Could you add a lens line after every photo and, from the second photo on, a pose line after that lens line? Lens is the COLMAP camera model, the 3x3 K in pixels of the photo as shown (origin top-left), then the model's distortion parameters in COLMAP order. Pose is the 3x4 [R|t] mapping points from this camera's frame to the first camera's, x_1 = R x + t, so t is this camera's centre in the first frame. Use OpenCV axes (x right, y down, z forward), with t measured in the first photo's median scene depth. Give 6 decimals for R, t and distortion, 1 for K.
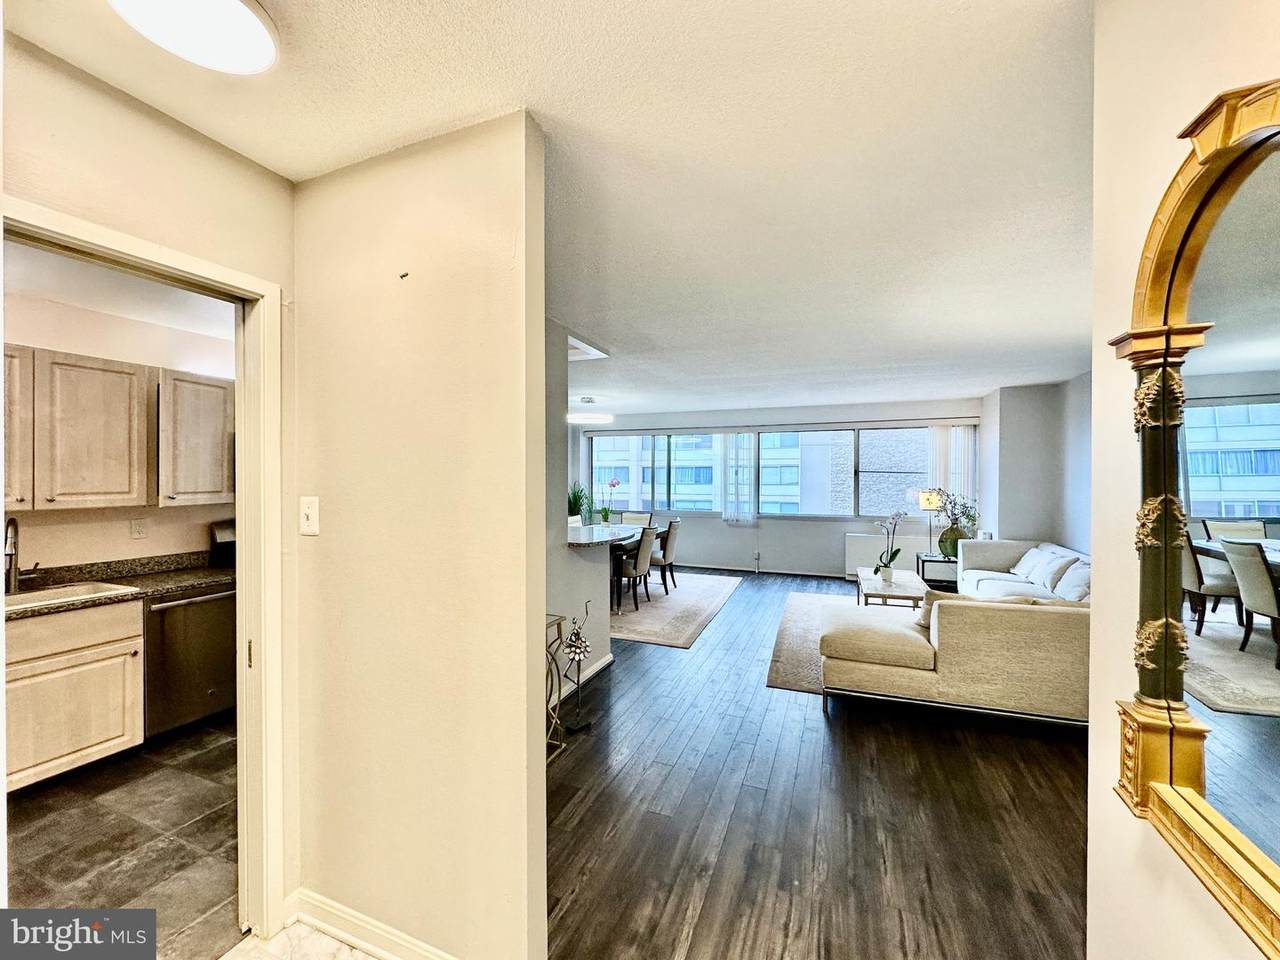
lens RADIAL K [[513.5, 0, 635.0], [0, 513.5, 478.2], [0, 0, 1]] dist [-0.001832, -0.000037]
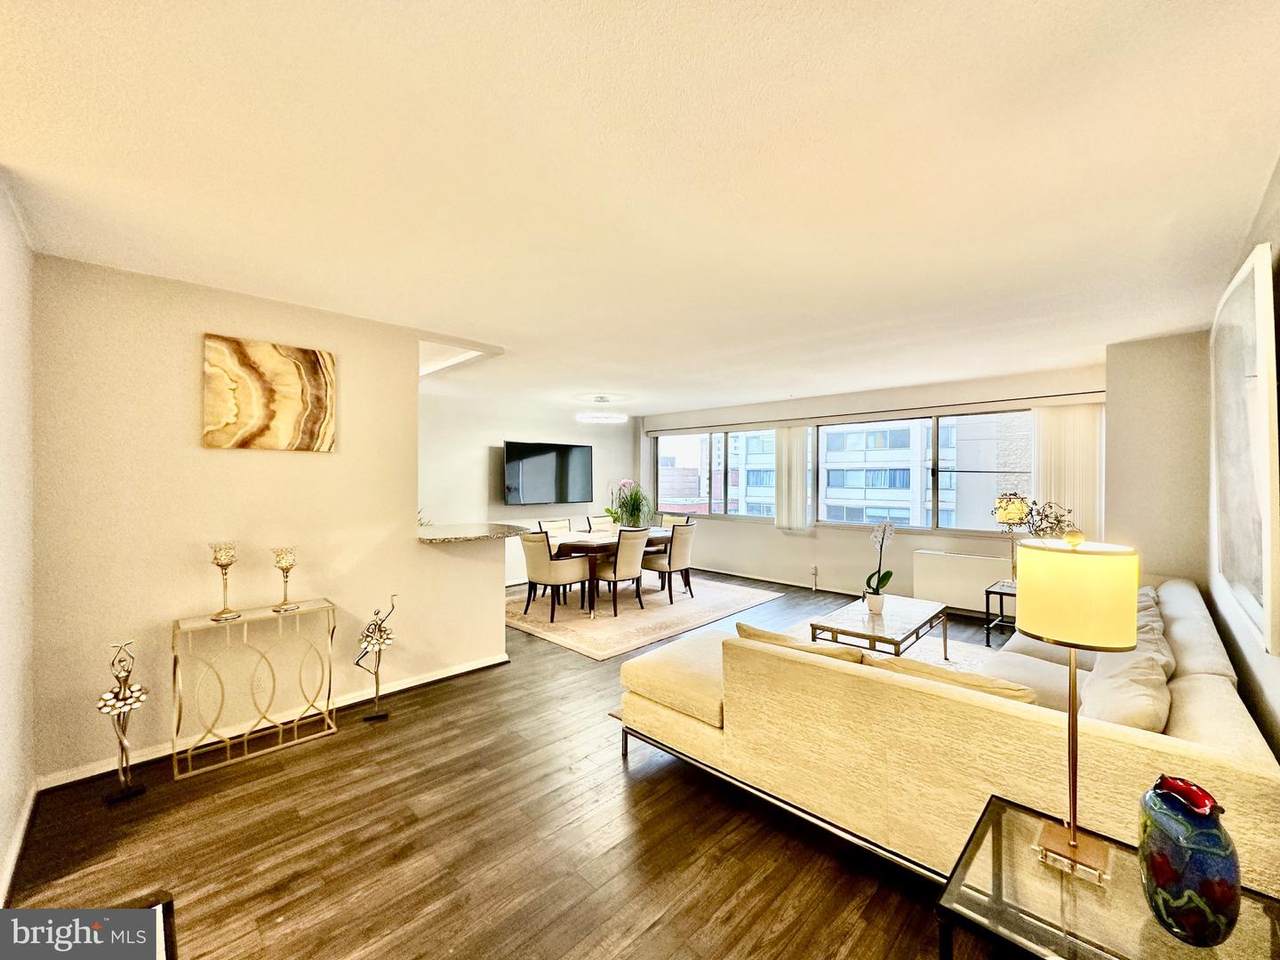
lens RADIAL K [[513.5, 0, 638.6], [0, 513.5, 476.7], [0, 0, 1]] dist [-0.001832, -0.000037]
pose [[0.919487, 0.001977, -0.393116, 0.345020], [-0.005499, 0.999954, -0.007833, 0.004459], [0.393082, 0.009364, 0.919456, 0.115038]]
